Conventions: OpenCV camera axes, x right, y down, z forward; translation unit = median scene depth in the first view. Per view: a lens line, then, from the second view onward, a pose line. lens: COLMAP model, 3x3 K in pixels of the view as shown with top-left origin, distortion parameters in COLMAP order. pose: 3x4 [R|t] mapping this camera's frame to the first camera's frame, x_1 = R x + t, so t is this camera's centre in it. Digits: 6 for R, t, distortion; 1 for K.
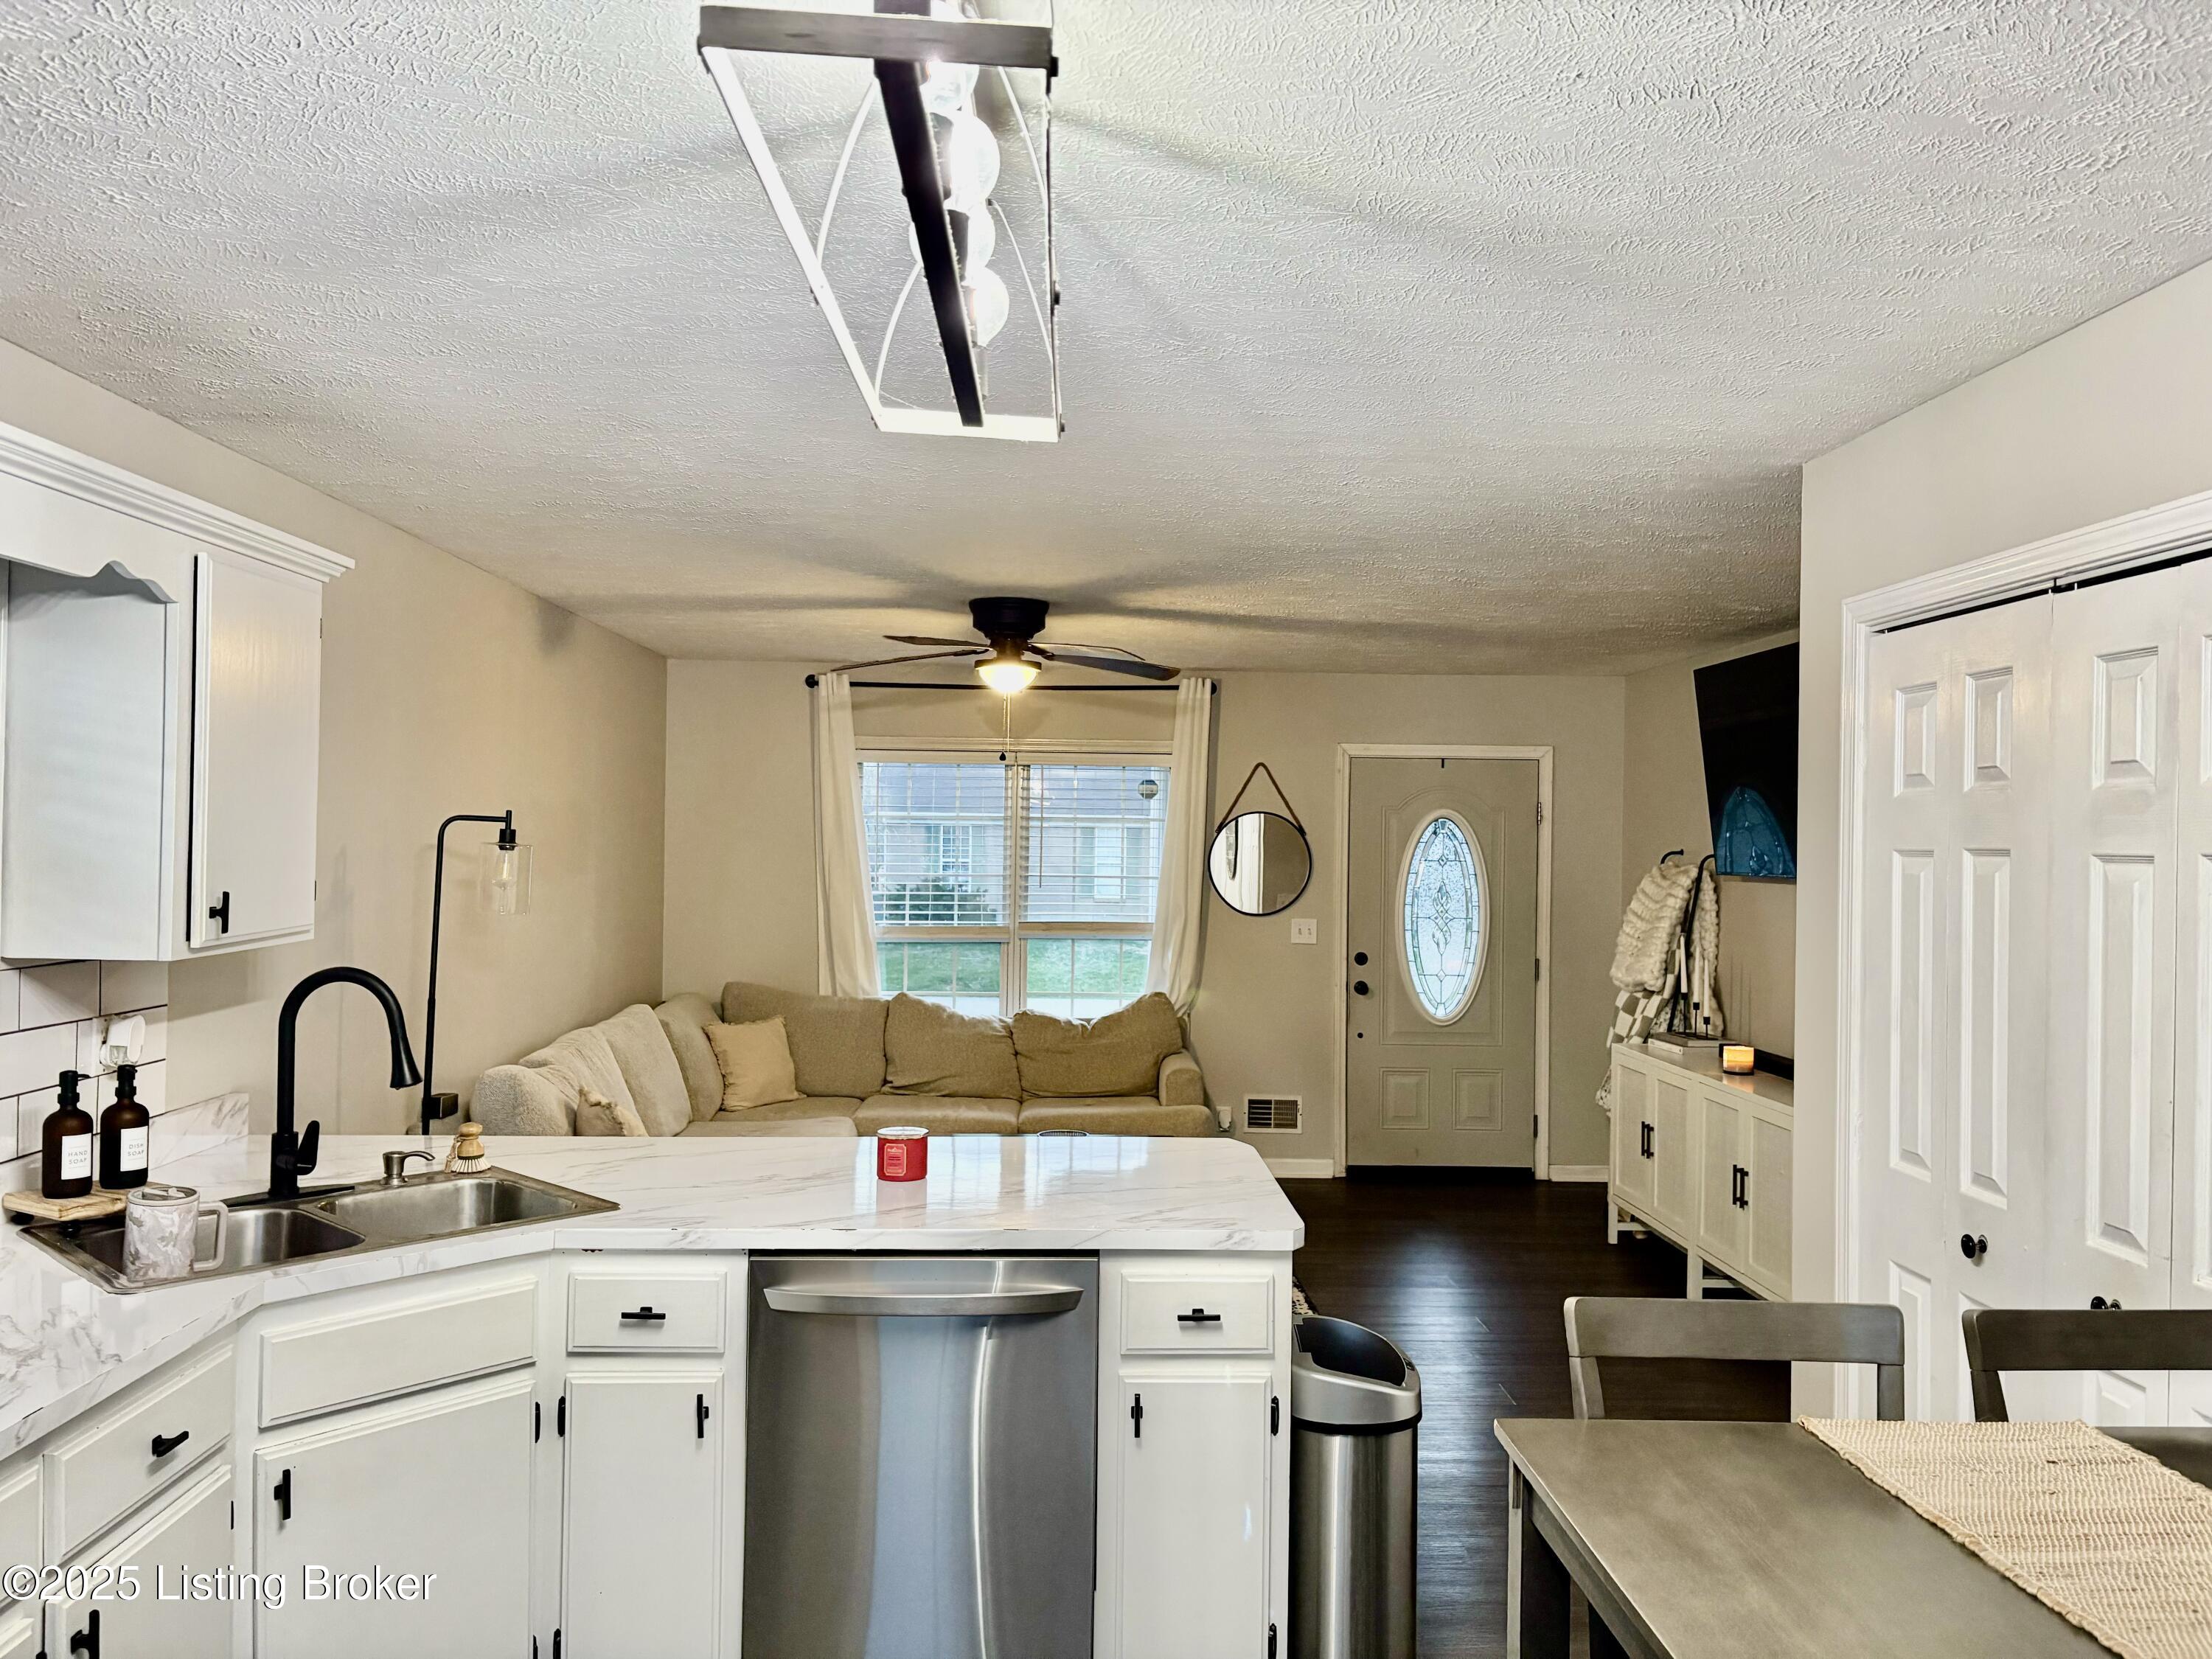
lens RADIAL K [[1674.1, 0, 1113.0], [0, 1674.1, 836.8], [0, 0, 1]] dist [0.064899, -0.068287]
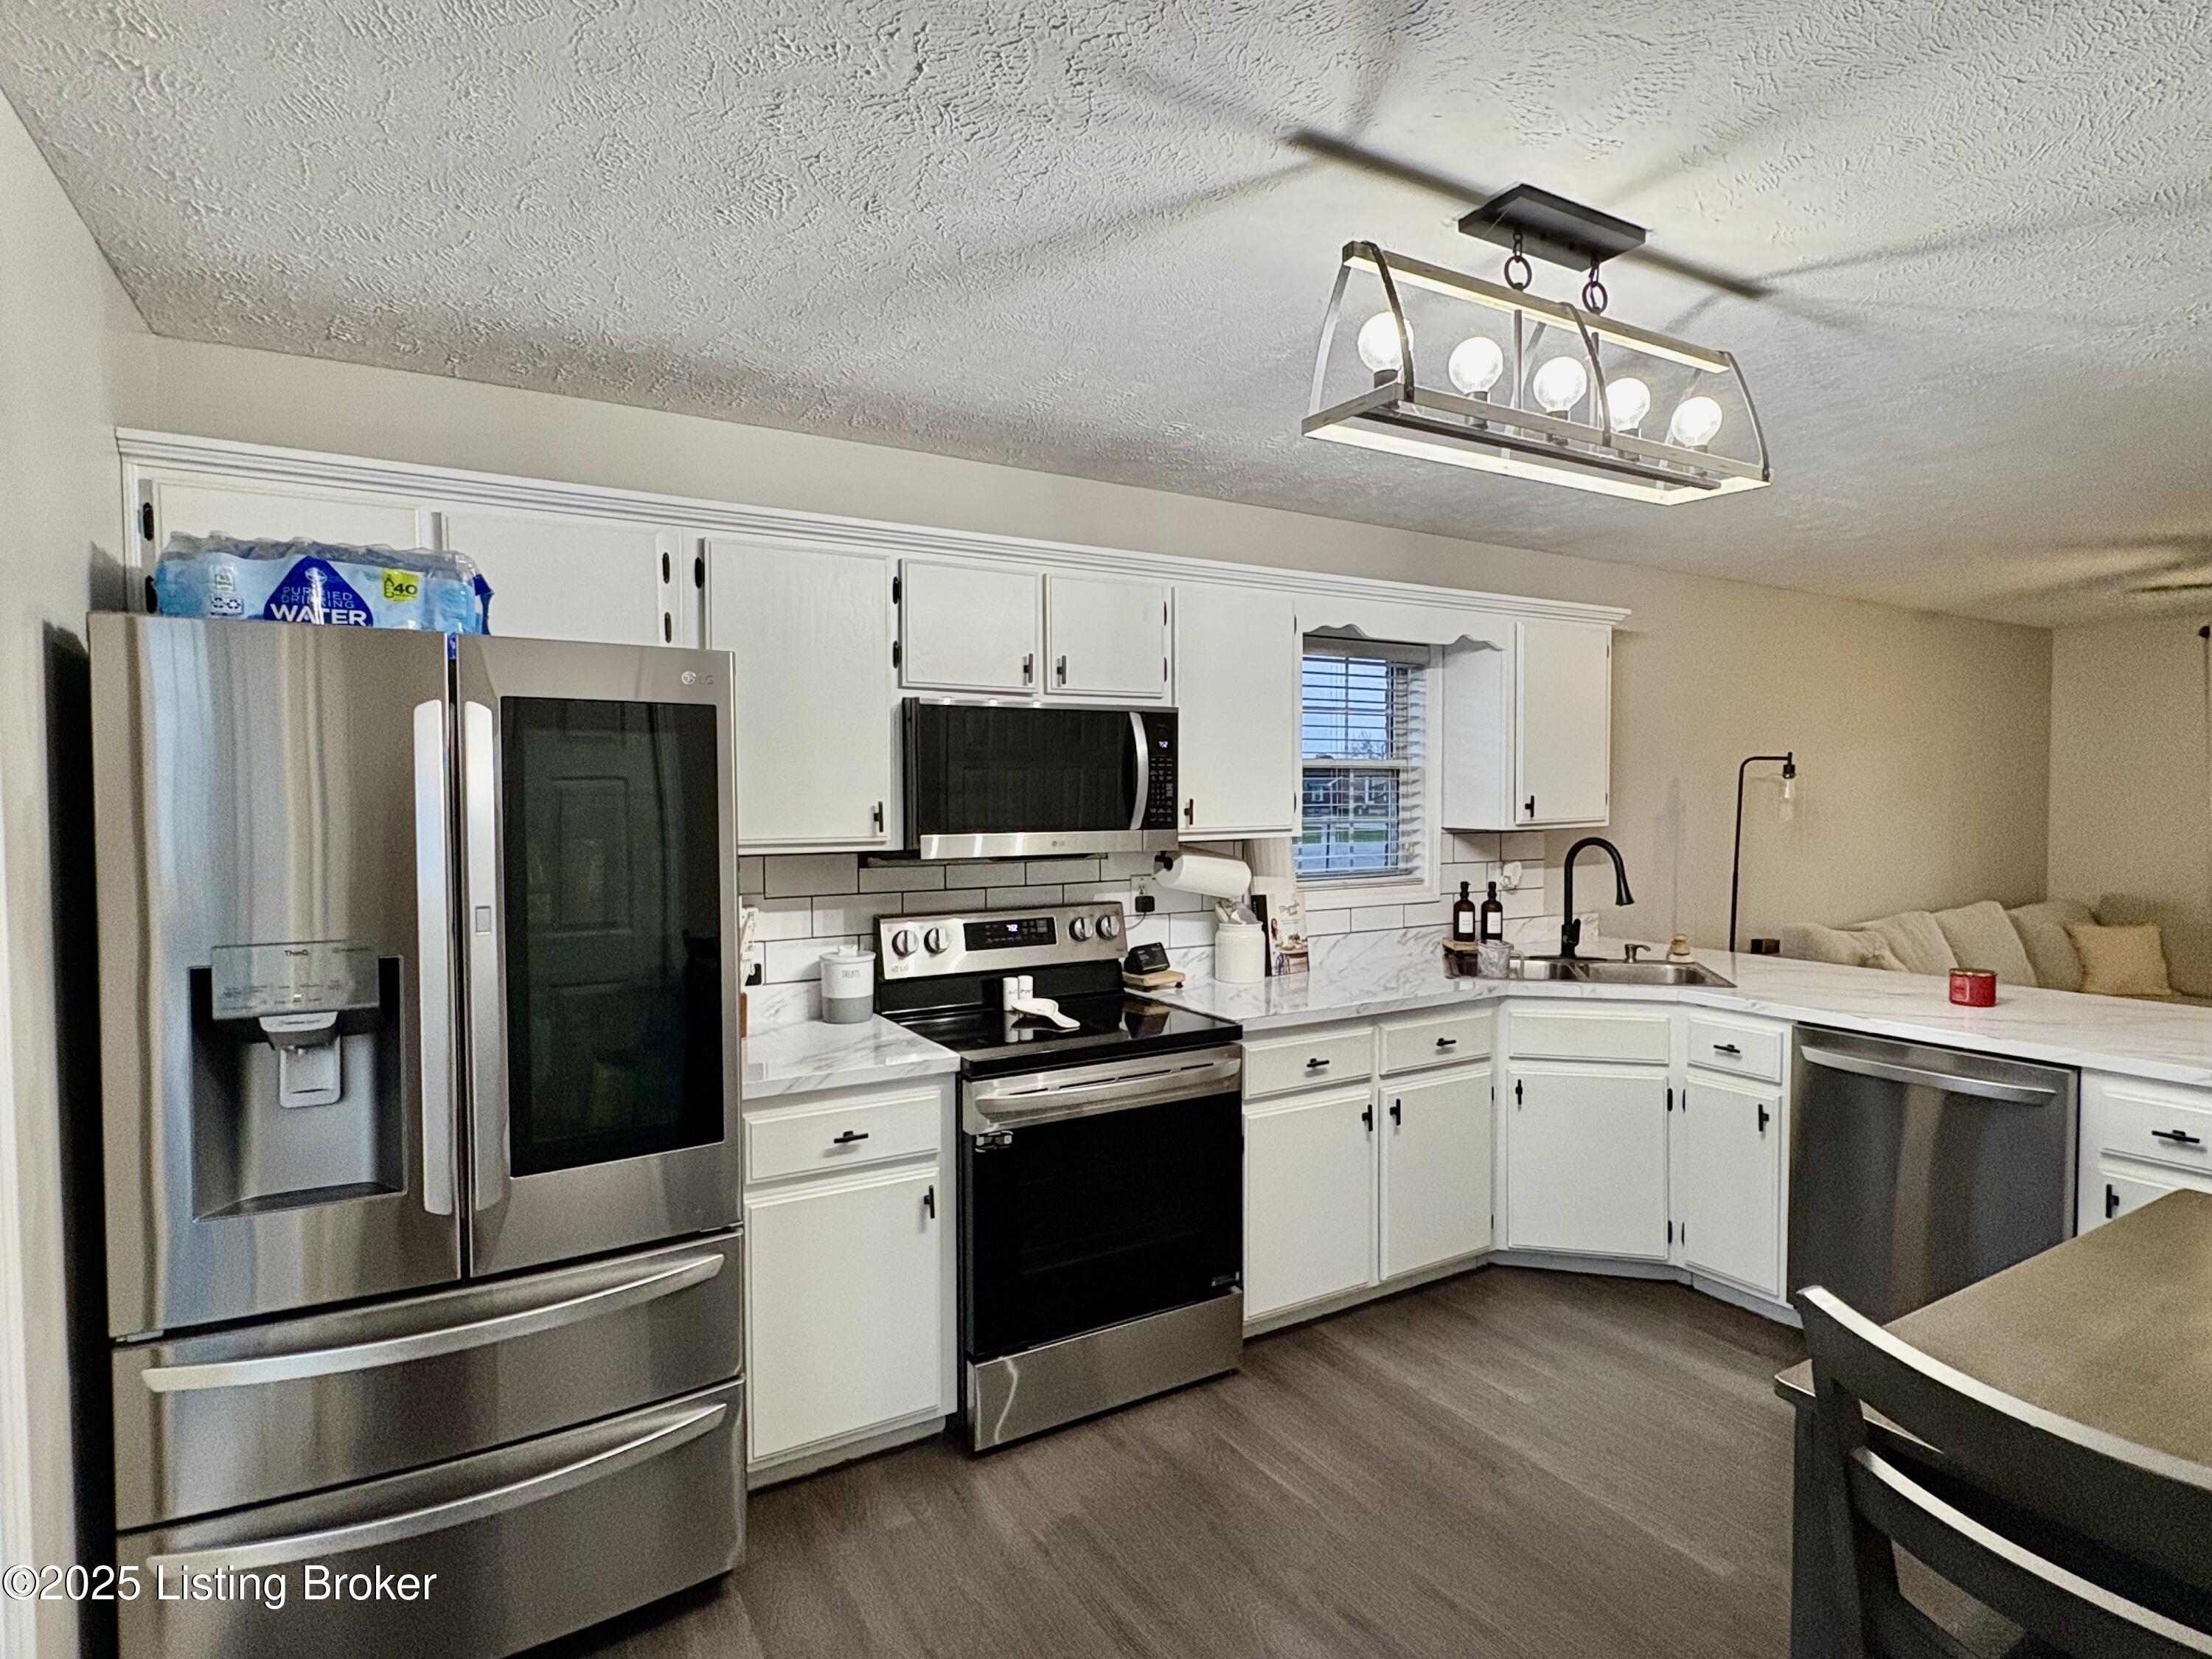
lens RADIAL K [[1131.0, 0, 1101.4], [0, 1131.0, 826.0], [0, 0, 1]] dist [-0.000411, 0.000045]
pose [[0.478263, 0.008373, -0.878177, 0.383558], [0.014601, 0.999741, 0.017484, 0.038030], [0.878095, -0.021184, 0.478017, -0.052494]]
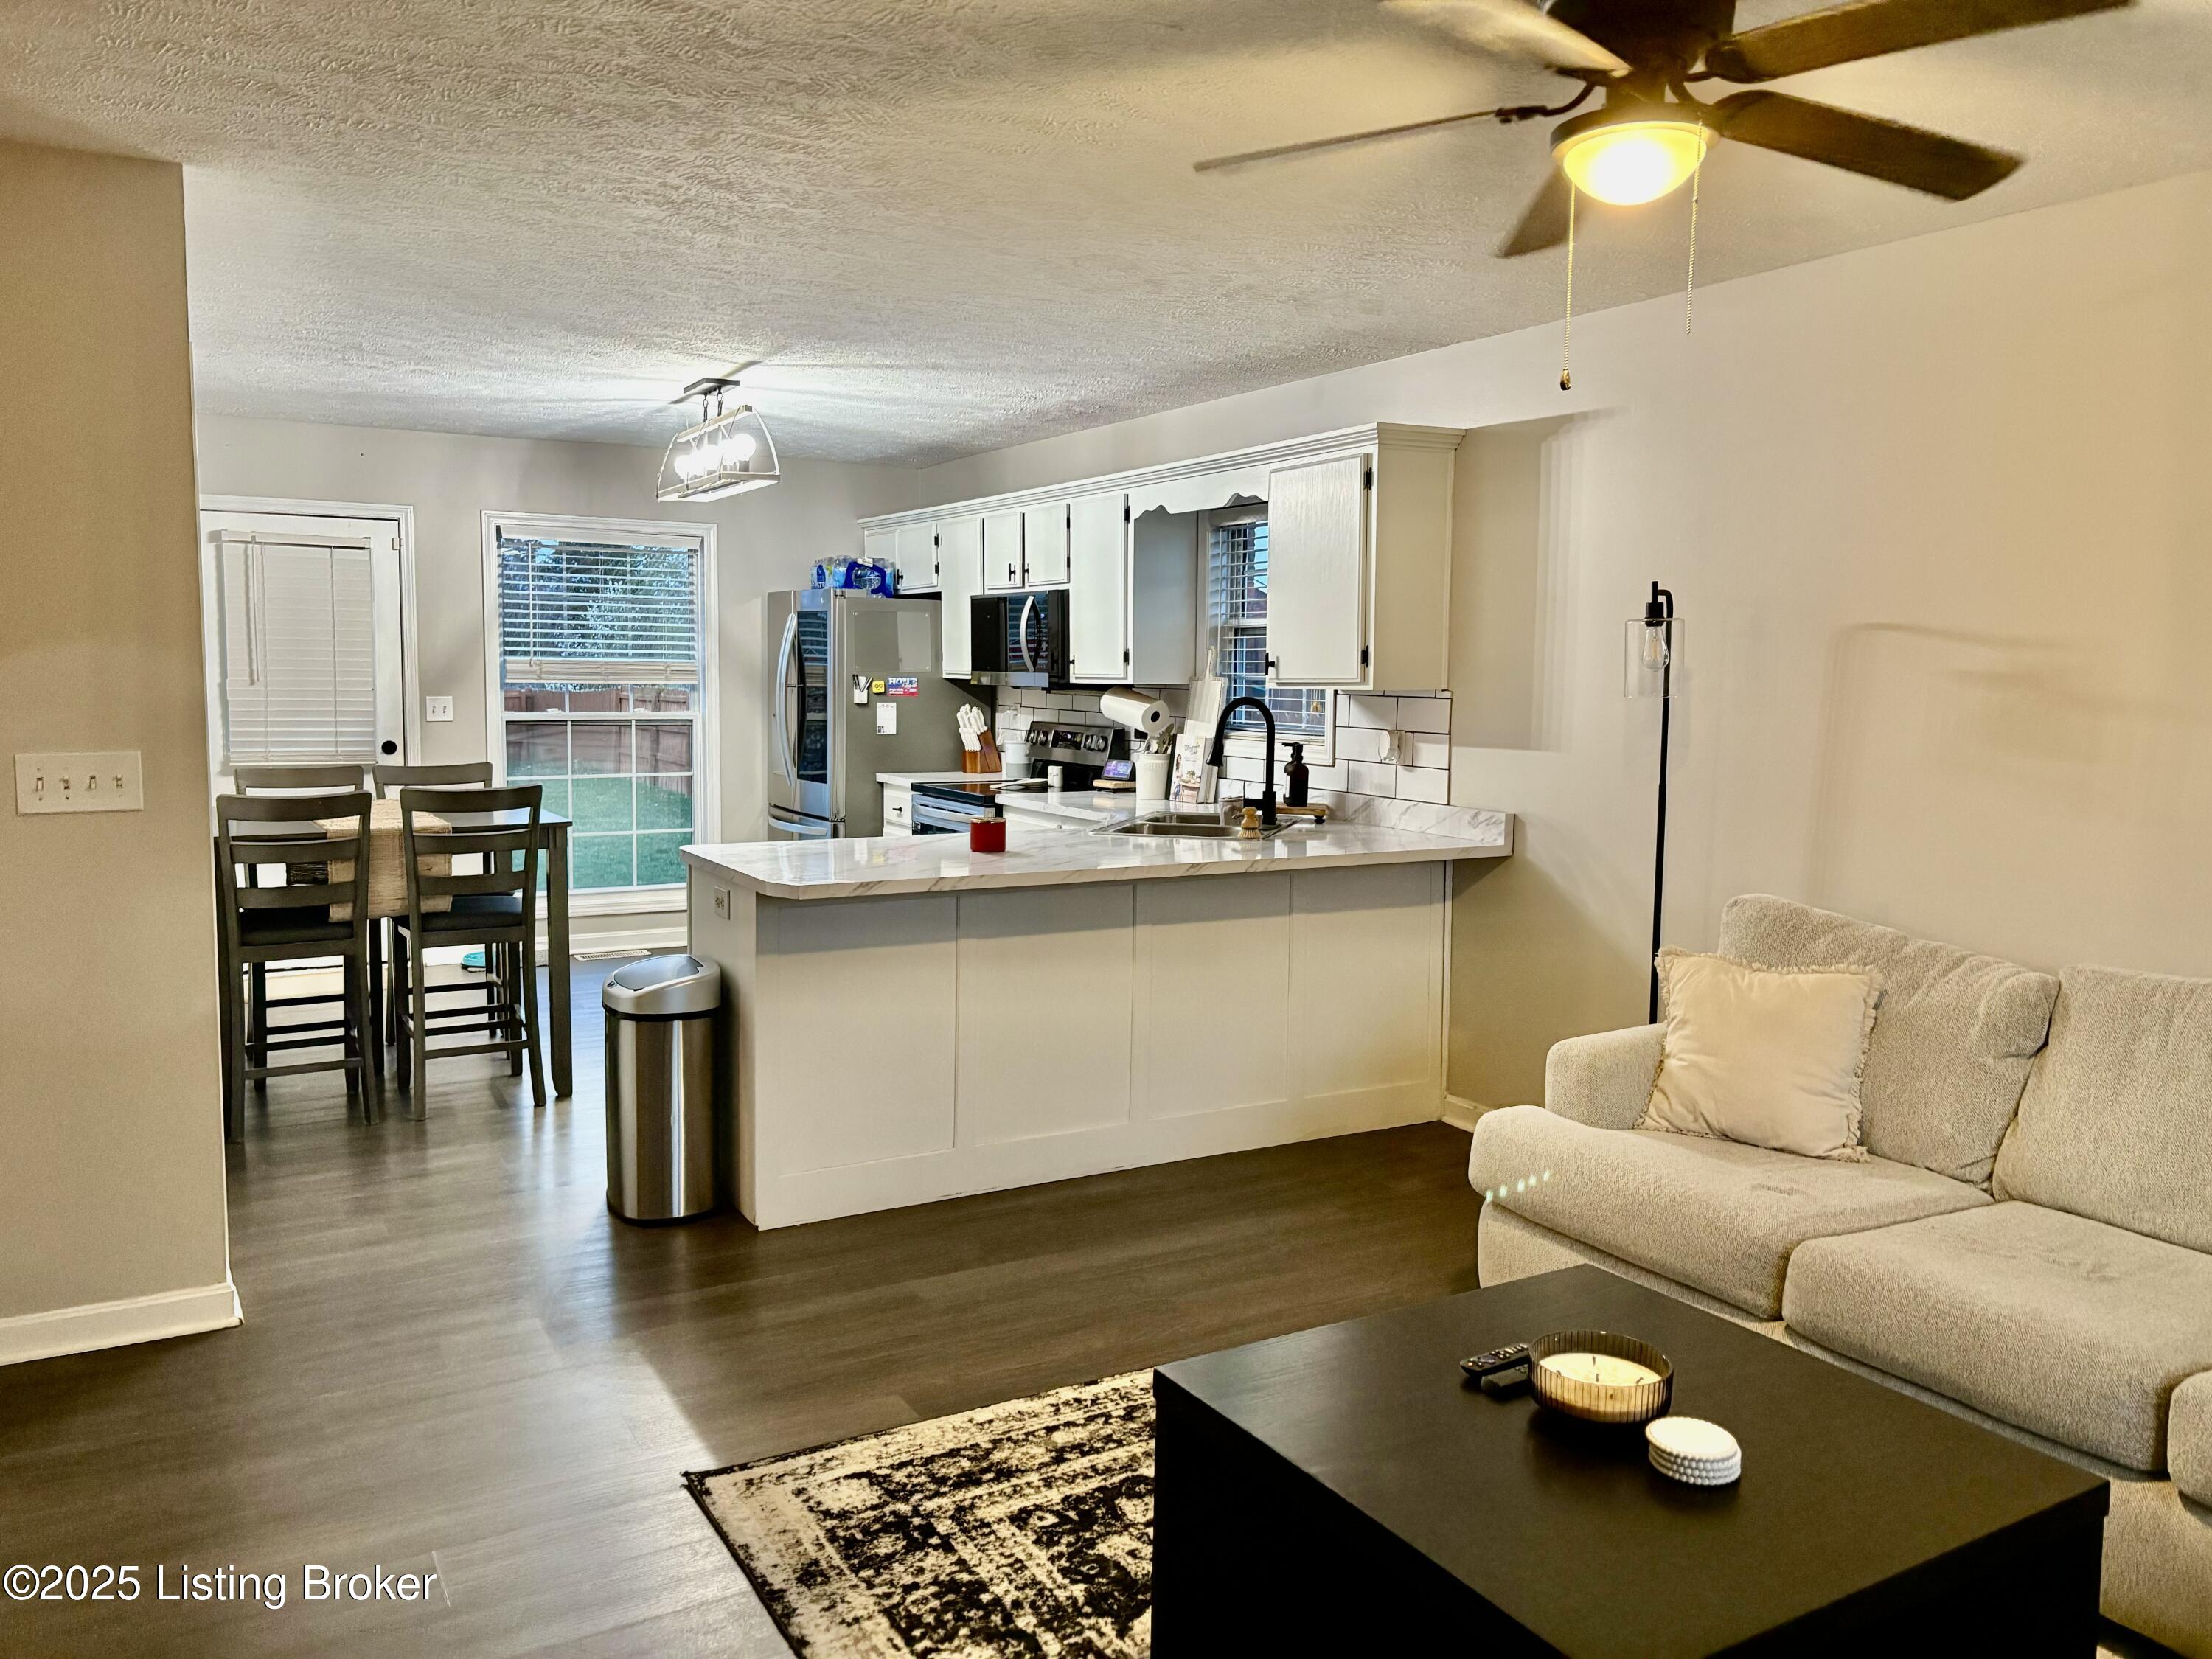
lens RADIAL K [[1674.1, 0, 1113.5], [0, 1674.1, 818.8], [0, 0, 1]] dist [0.064899, -0.068287]
pose [[-0.885459, 0.024813, -0.464055, 0.486531], [-0.018983, 0.995809, 0.089467, 0.052332], [0.464330, 0.088028, -0.881276, 2.567702]]
